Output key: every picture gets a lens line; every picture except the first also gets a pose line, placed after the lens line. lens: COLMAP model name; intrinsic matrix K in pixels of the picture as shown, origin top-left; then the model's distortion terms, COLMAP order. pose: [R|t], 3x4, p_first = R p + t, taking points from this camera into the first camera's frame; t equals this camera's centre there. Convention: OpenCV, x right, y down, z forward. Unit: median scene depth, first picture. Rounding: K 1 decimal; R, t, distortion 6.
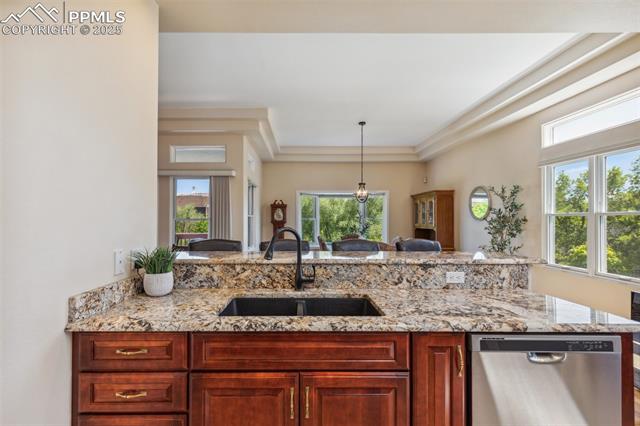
lens RADIAL K [[276.5, 0, 320.7], [0, 276.5, 218.5], [0, 0, 1]] dist [0.012857, -0.006503]
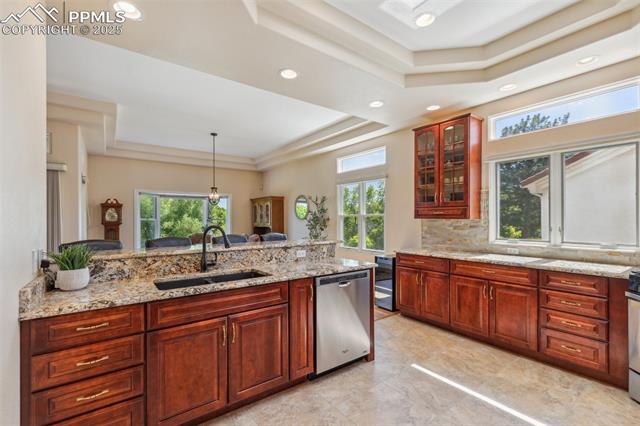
lens RADIAL K [[276.5, 0, 320.7], [0, 276.5, 218.5], [0, 0, 1]] dist [0.012857, -0.006503]
pose [[0.807073, -0.003722, 0.590440, -0.401209], [0.003839, 0.999992, 0.001055, -0.000973], [-0.590440, 0.001415, 0.807080, -0.410252]]
